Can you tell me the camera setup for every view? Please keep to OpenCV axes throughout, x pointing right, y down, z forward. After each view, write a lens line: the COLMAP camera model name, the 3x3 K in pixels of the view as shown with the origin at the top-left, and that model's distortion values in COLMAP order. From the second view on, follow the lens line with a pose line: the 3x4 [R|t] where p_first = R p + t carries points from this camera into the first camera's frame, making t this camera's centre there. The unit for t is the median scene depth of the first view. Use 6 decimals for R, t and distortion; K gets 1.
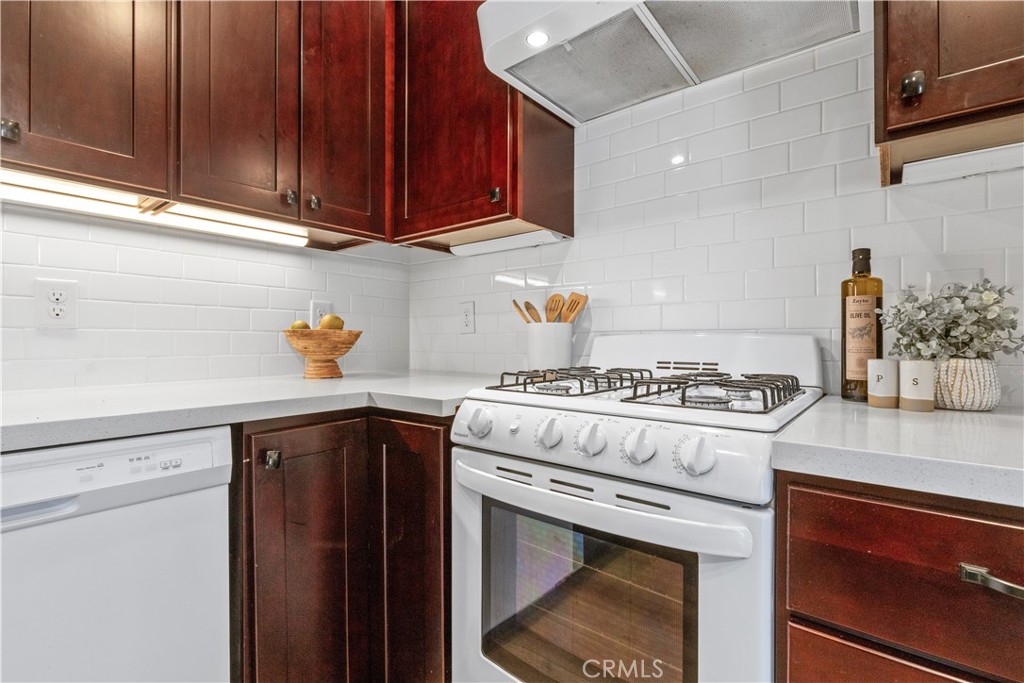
lens RADIAL K [[467.1, 0, 521.3], [0, 467.1, 340.5], [0, 0, 1]] dist [0.000557, -0.000580]
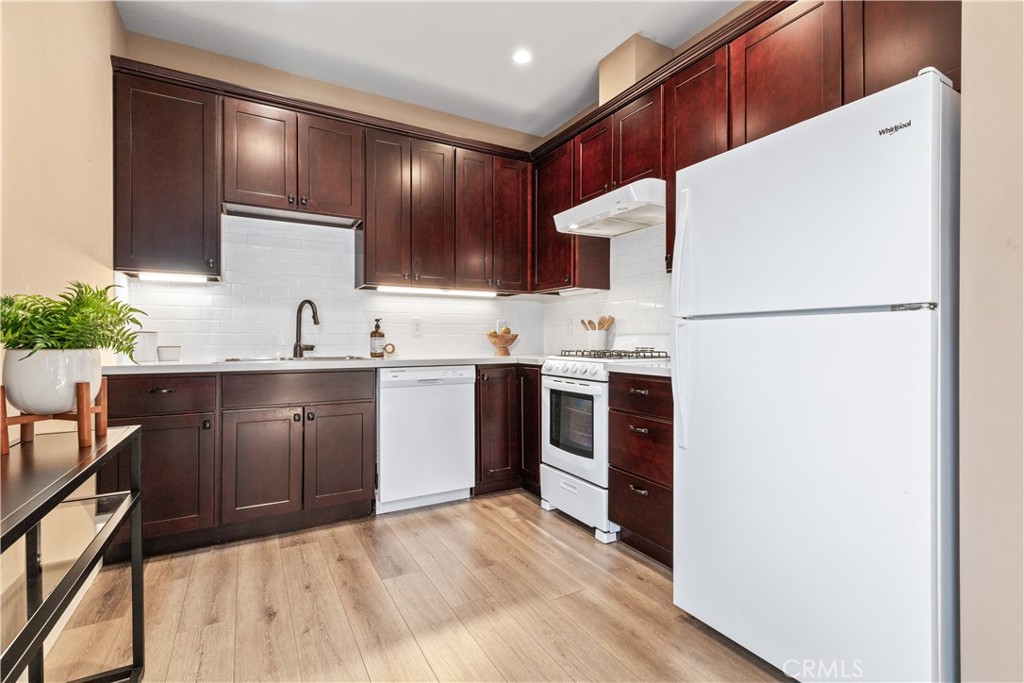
lens RADIAL K [[467.1, 0, 512.5], [0, 467.1, 339.3], [0, 0, 1]] dist [0.000557, -0.000580]
pose [[0.925332, -0.001828, -0.379154, 0.556904], [0.004037, 0.999979, 0.005031, -0.008334], [0.379137, -0.006186, 0.925320, -1.248262]]
